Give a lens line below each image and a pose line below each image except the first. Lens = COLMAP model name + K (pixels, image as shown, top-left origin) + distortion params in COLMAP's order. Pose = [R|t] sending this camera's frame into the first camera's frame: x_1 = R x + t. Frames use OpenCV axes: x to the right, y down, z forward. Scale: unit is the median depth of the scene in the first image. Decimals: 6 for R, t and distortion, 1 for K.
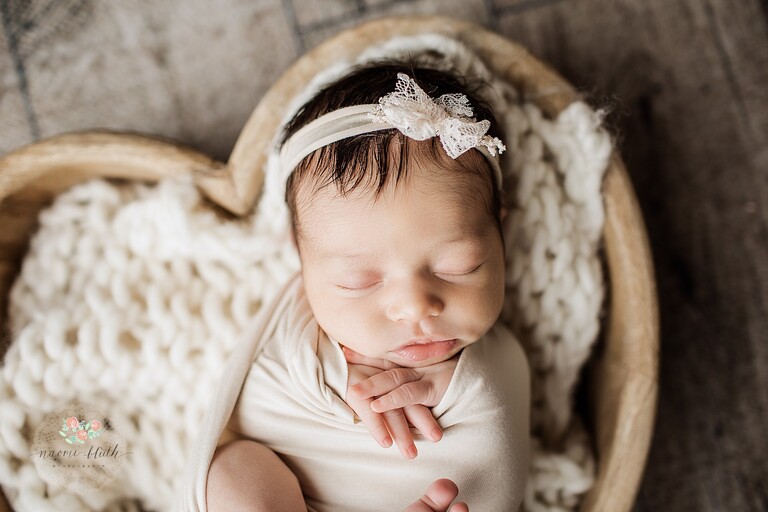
lens RADIAL K [[731.9, 0, 384.0], [0, 731.9, 256.0], [0, 0, 1]] dist [-0.018720, -0.017662]
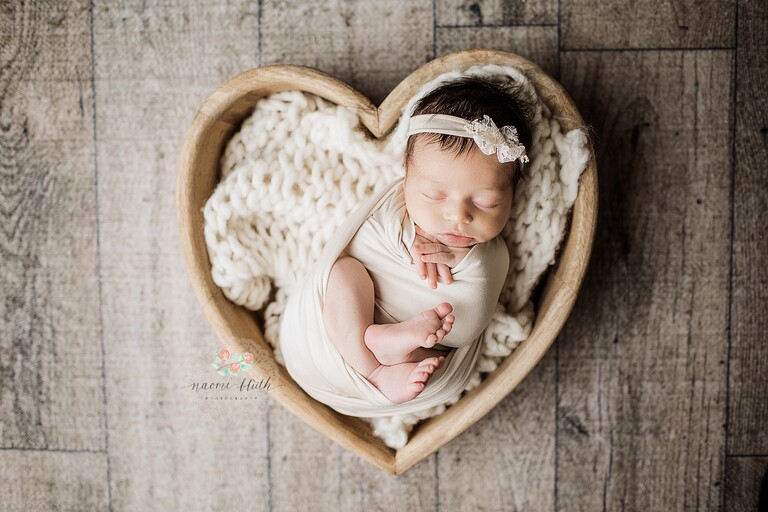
lens RADIAL K [[731.9, 0, 384.0], [0, 731.9, 256.0], [0, 0, 1]] dist [-0.018720, -0.017662]
pose [[0.959461, 0.278322, -0.044402, -0.023763], [-0.269334, 0.951844, 0.146466, -0.048315], [0.083029, -0.128569, 0.988219, -0.786855]]
